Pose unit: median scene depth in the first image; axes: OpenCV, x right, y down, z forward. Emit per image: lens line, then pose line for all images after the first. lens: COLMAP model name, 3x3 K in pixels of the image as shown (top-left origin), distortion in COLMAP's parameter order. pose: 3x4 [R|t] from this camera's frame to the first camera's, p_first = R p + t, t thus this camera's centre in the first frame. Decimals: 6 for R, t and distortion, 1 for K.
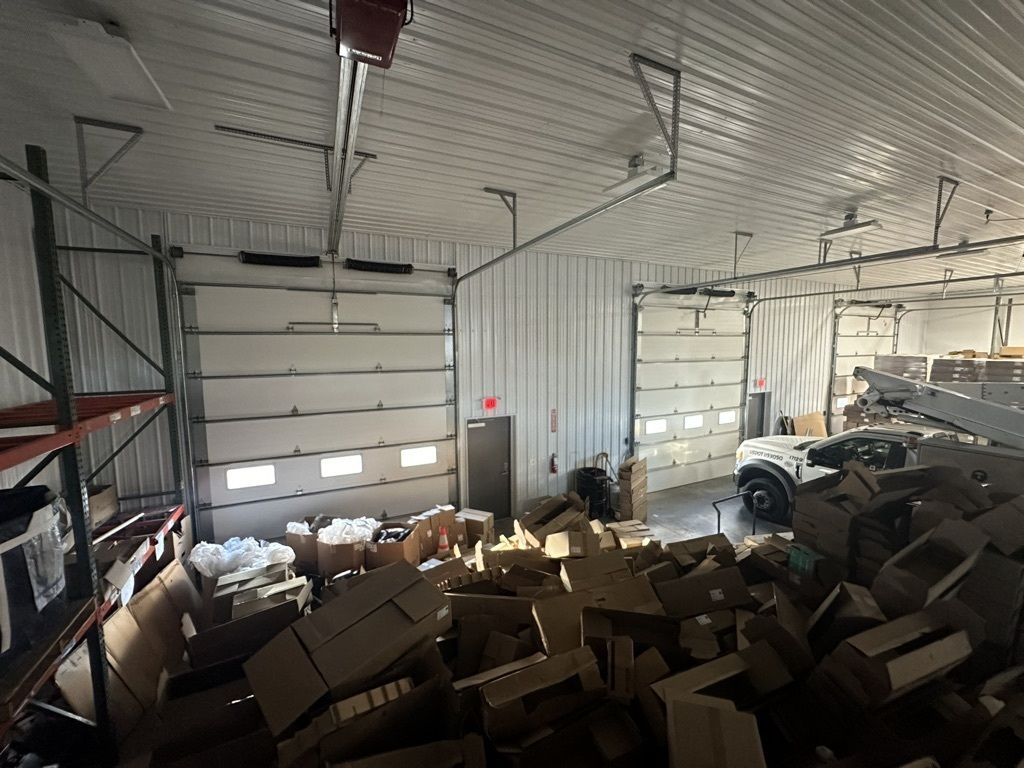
lens RADIAL K [[408.0, 0, 510.9], [0, 408.0, 383.7], [0, 0, 1]] dist [-0.002779, 0.000209]
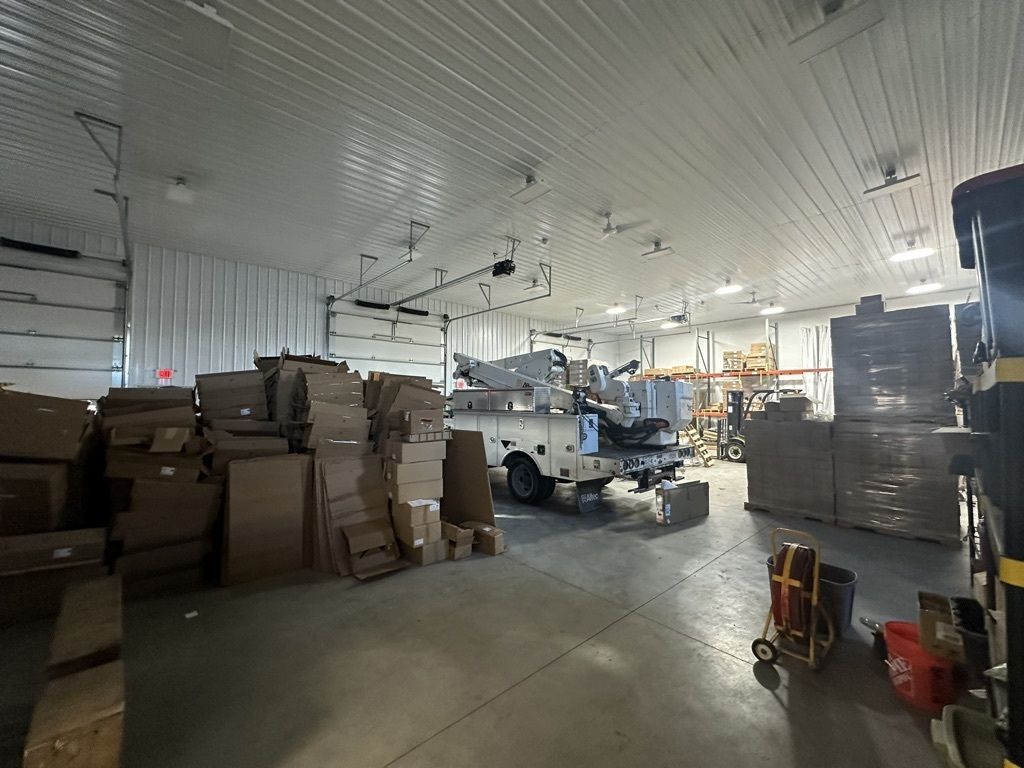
lens RADIAL K [[408.0, 0, 511.4], [0, 408.0, 384.8], [0, 0, 1]] dist [-0.002779, 0.000209]
pose [[0.961022, 0.022369, 0.275567, 0.476167], [0.014187, 0.991419, -0.129953, 0.198831], [-0.276109, 0.128797, 0.952457, -0.333641]]
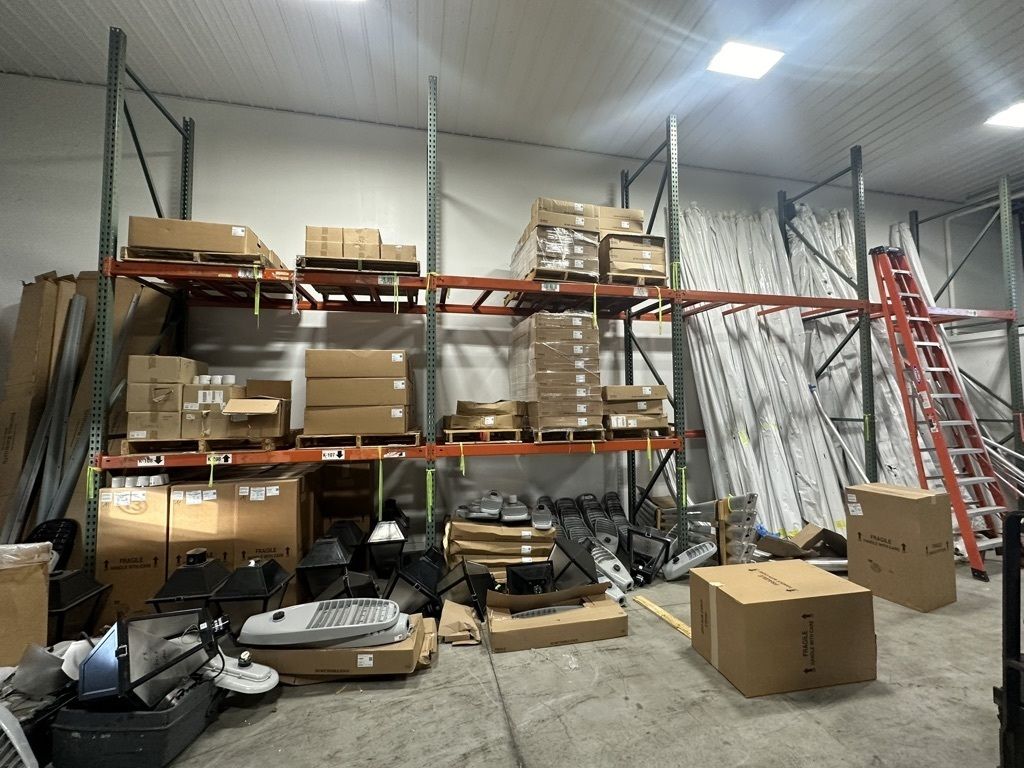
lens RADIAL K [[408.0, 0, 509.5], [0, 408.0, 383.1], [0, 0, 1]] dist [-0.002779, 0.000209]
pose [[0.243758, 0.055245, 0.968261, 1.381378], [0.090906, 0.992679, -0.079523, 0.076666], [-0.965566, 0.107405, 0.236951, 0.971401]]
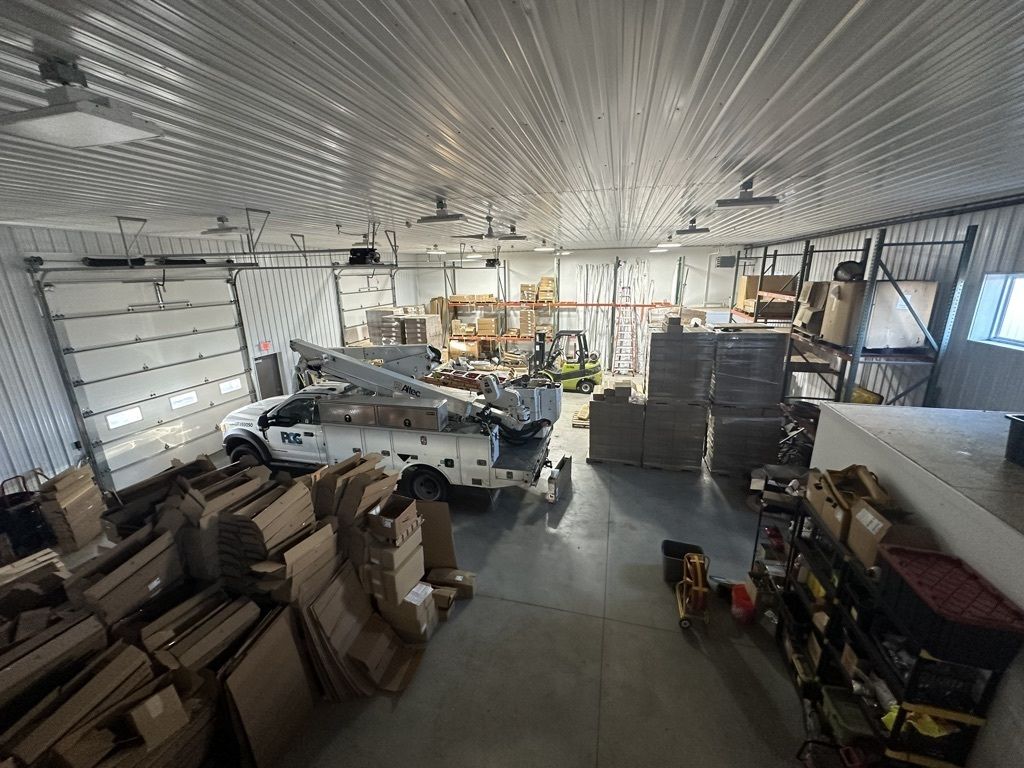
lens RADIAL K [[408.0, 0, 512.3], [0, 408.0, 384.9], [0, 0, 1]] dist [-0.002779, 0.000209]
pose [[0.647946, -0.207431, 0.732897, 0.264561], [0.080579, 0.975471, 0.204848, -0.080604], [-0.757412, -0.073675, 0.648767, -0.224540]]
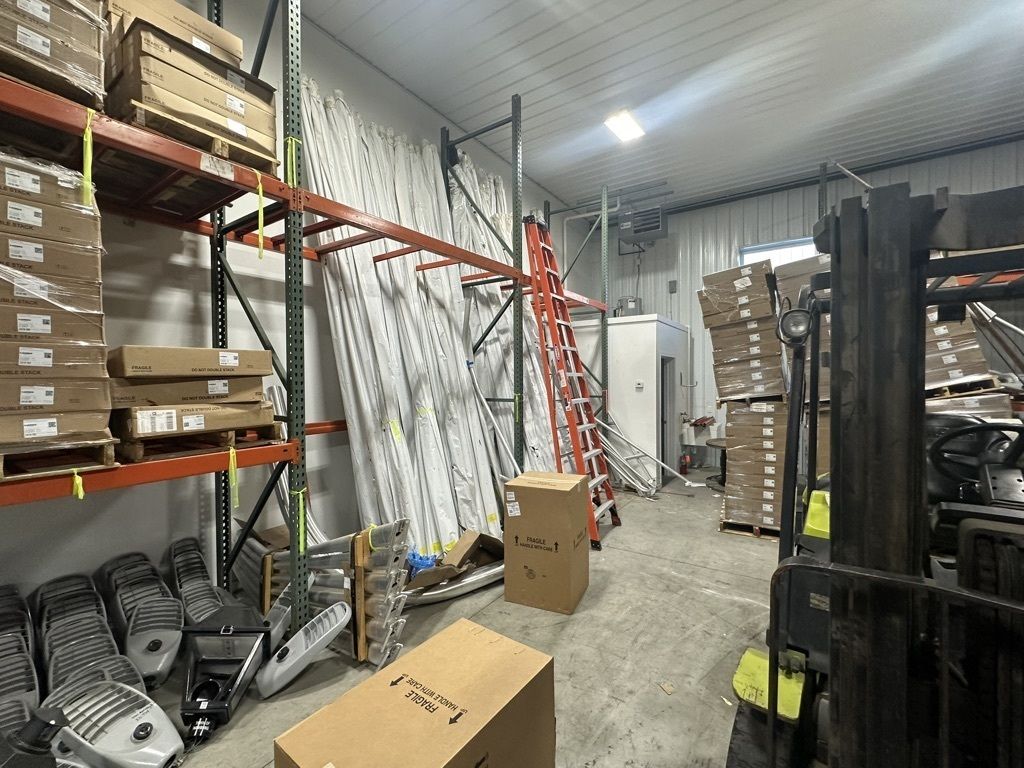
lens RADIAL K [[448.2, 0, 513.8], [0, 448.2, 384.6], [0, 0, 1]] dist [0.001939, 0.000249]
pose [[-0.493546, 0.004604, 0.869708, 1.519858], [0.090776, 0.994797, 0.046248, 0.080112], [-0.864970, 0.101774, -0.491396, 0.927054]]
